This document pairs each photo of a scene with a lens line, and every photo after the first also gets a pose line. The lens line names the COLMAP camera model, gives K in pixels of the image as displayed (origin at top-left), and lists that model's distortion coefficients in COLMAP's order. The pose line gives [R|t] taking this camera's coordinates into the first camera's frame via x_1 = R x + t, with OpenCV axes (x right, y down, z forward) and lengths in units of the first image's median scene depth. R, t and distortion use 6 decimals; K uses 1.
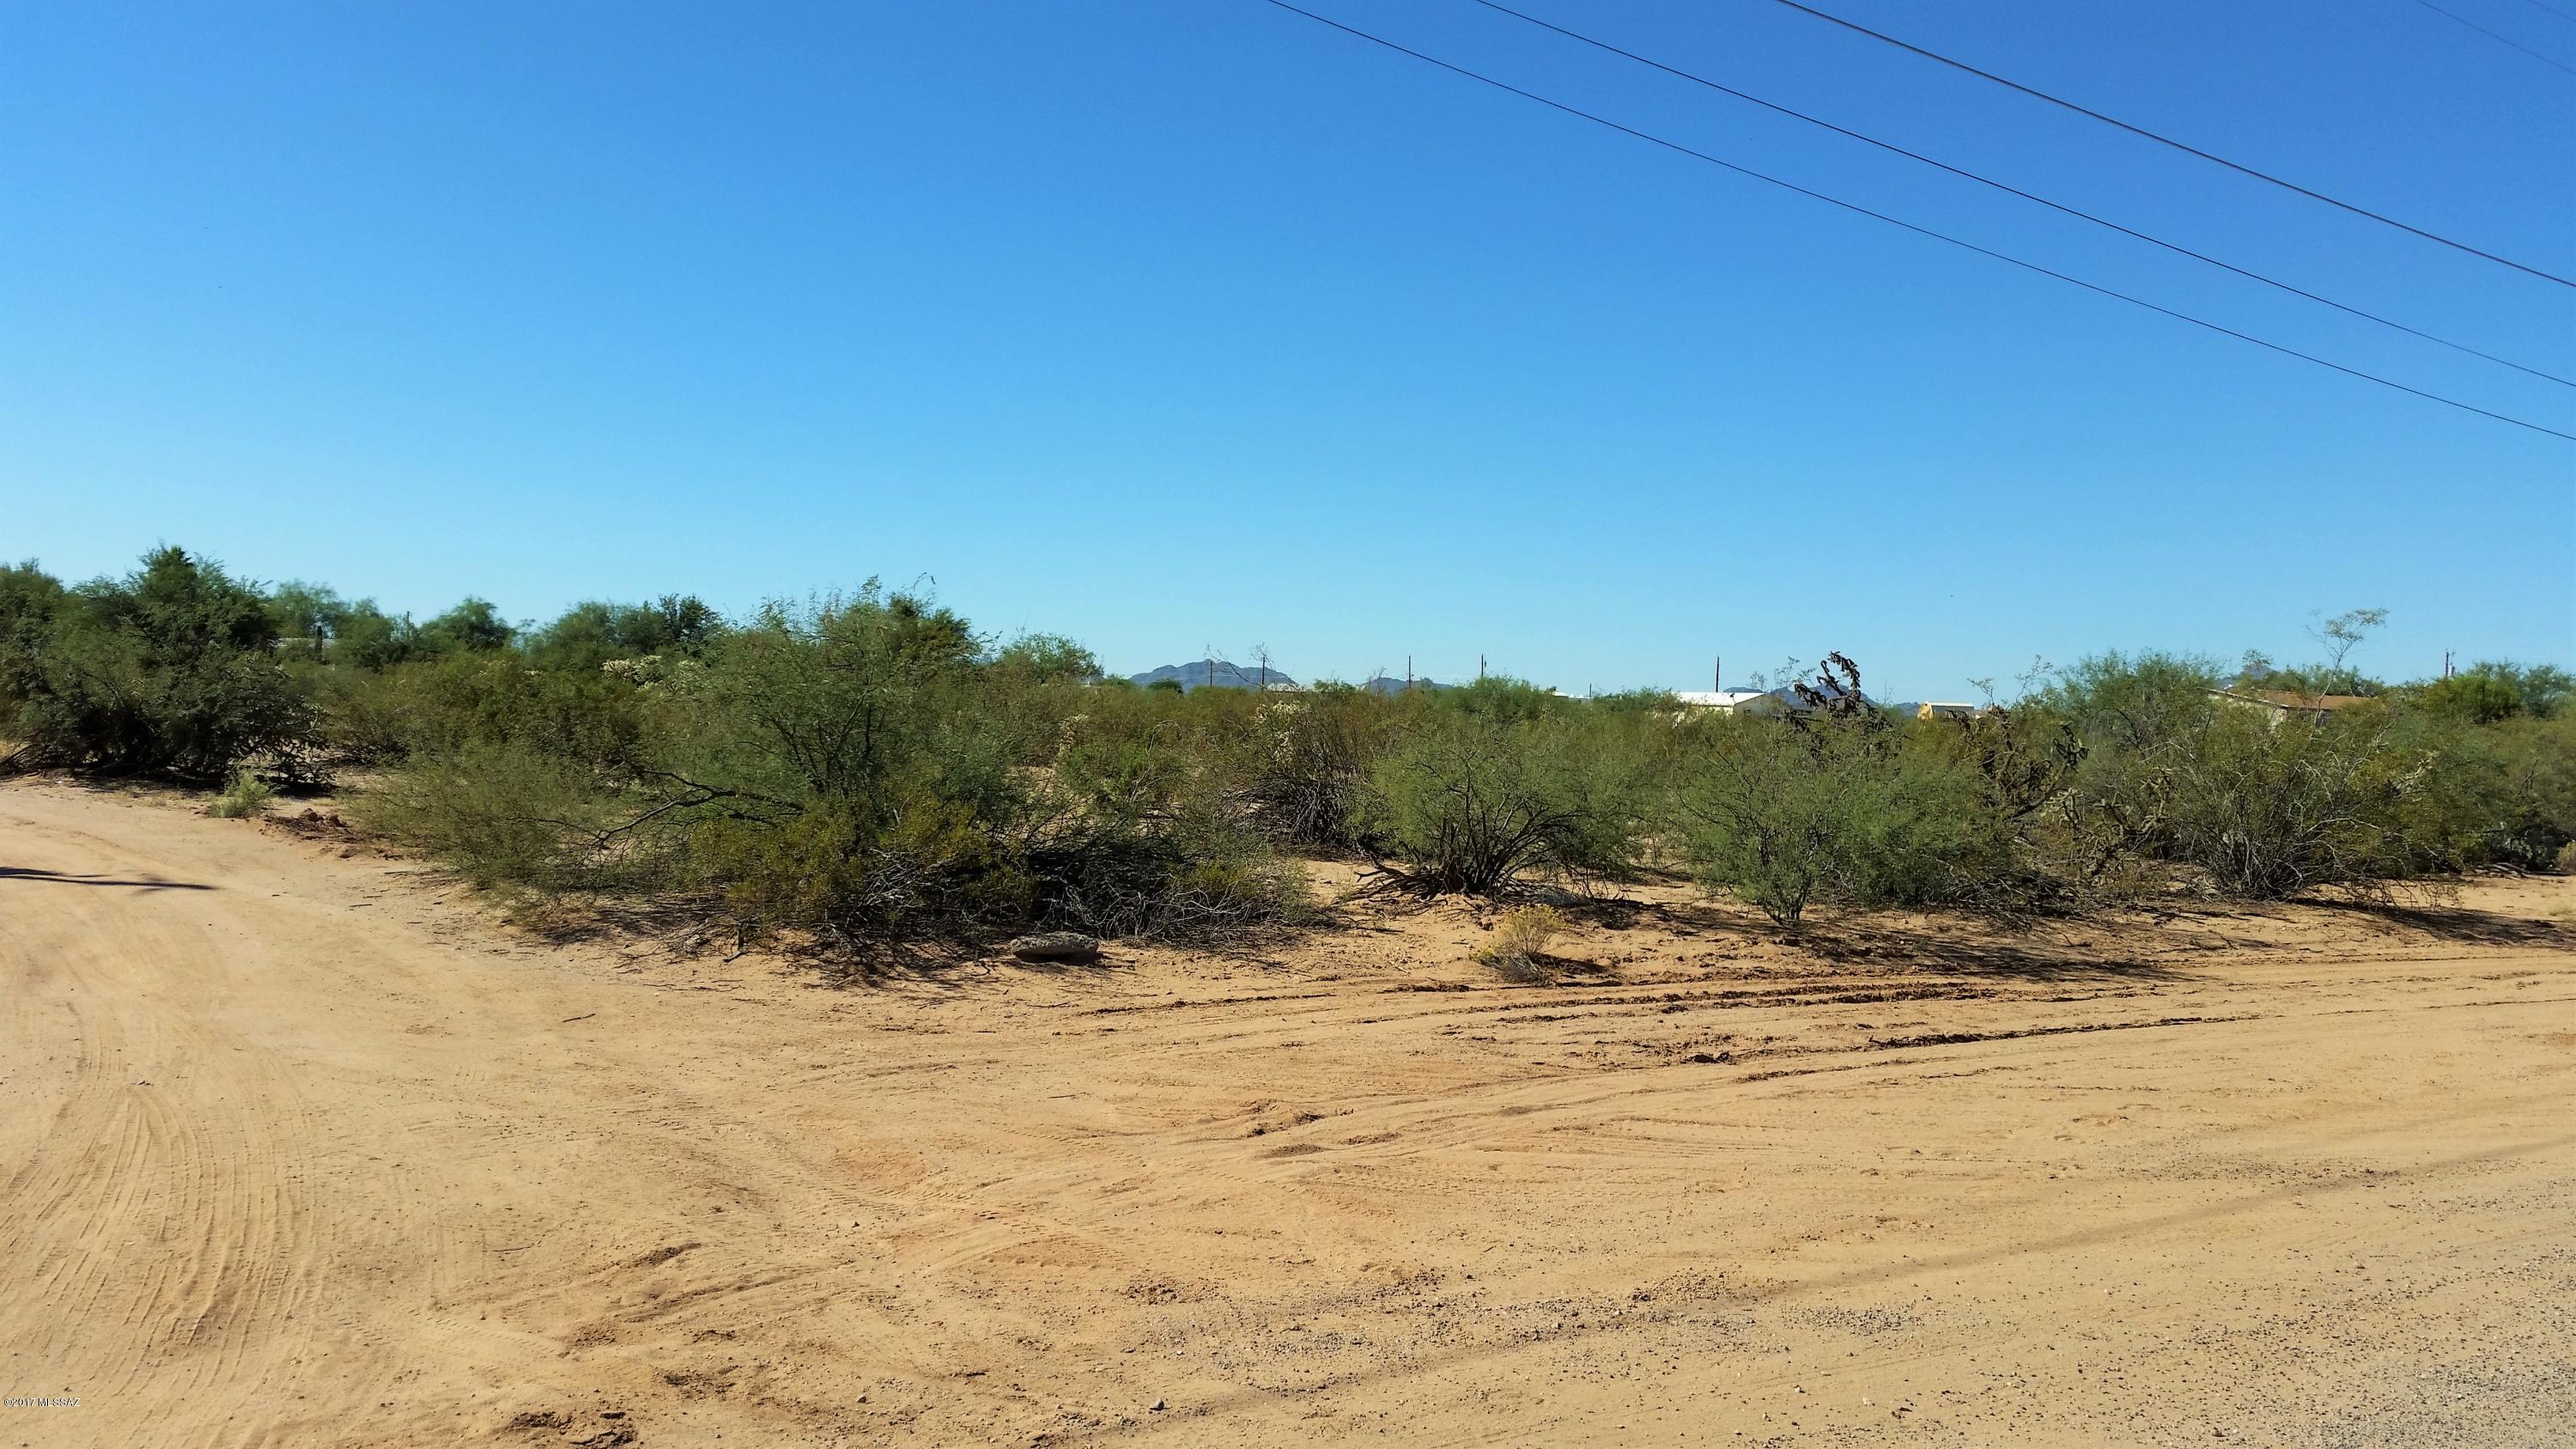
lens RADIAL K [[2032.4, 0, 1288.0], [0, 2032.4, 724.5], [0, 0, 1]] dist [0.001181, -0.000061]
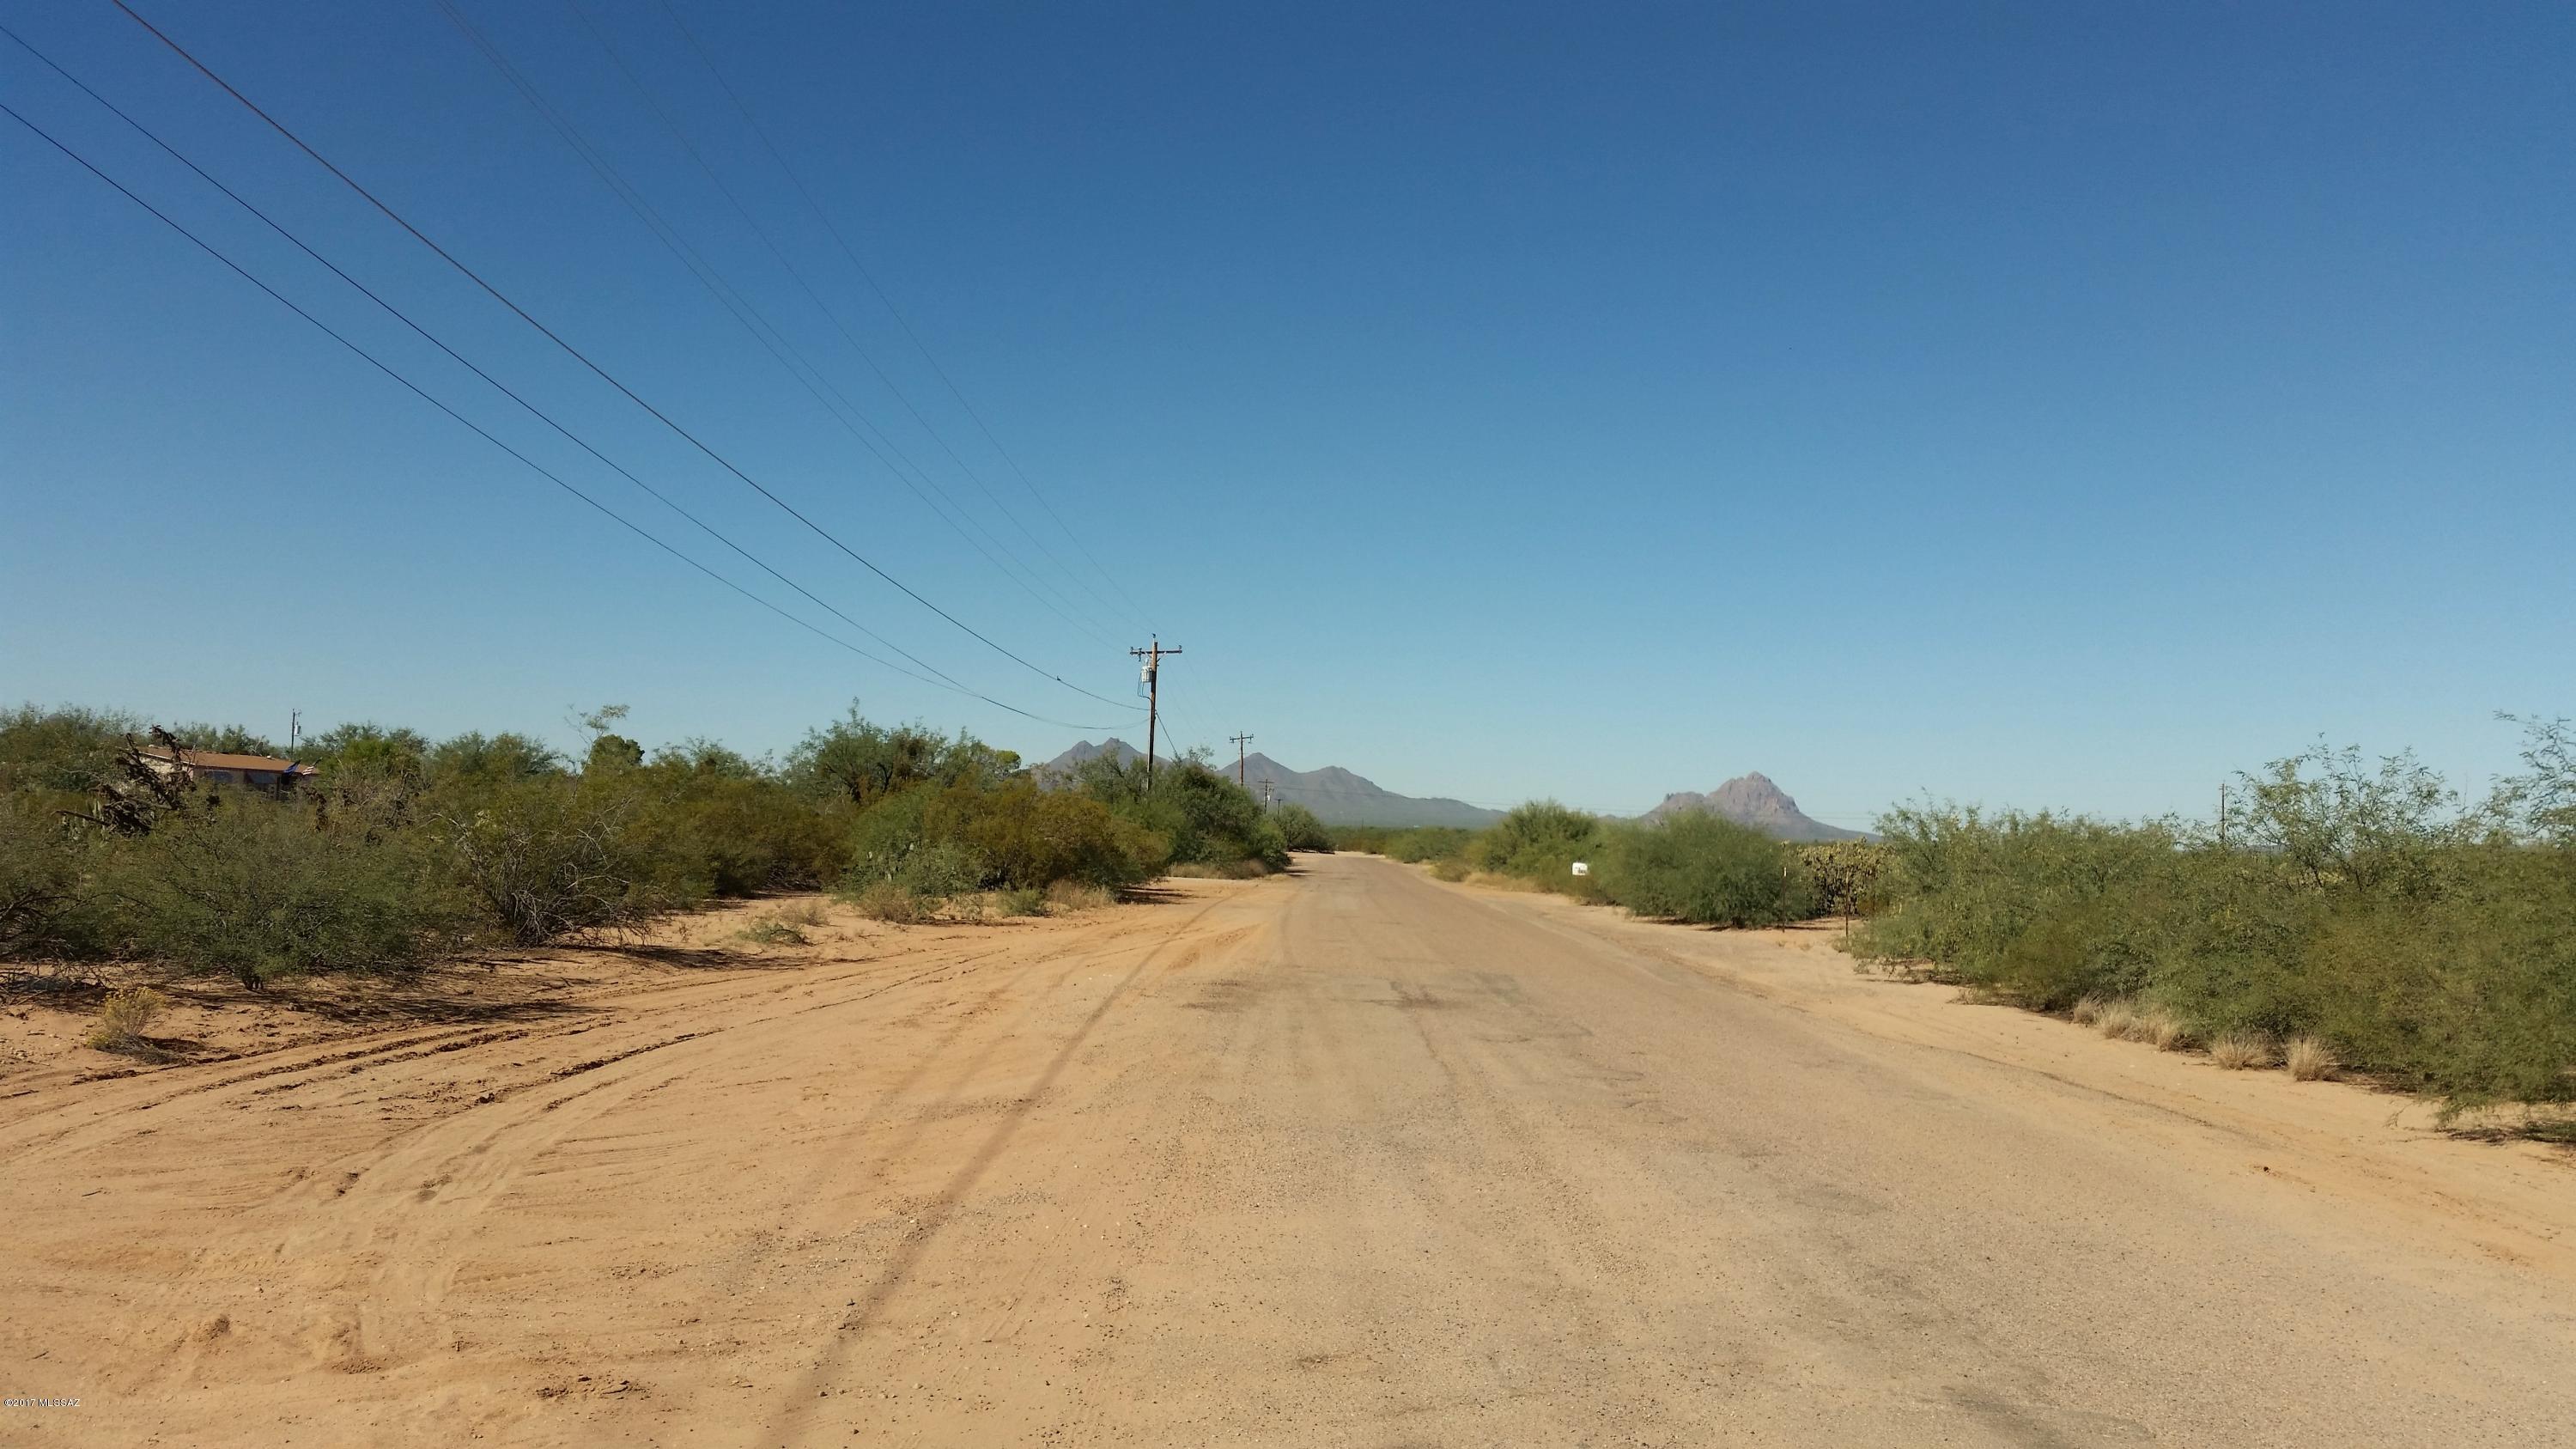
lens RADIAL K [[2032.4, 0, 1288.0], [0, 2032.4, 724.5], [0, 0, 1]] dist [0.001181, -0.000061]
pose [[0.562383, 0.029520, 0.826350, -0.256941], [-0.006564, 0.999490, -0.031238, -0.009160], [-0.826851, 0.012144, 0.562290, -0.035989]]
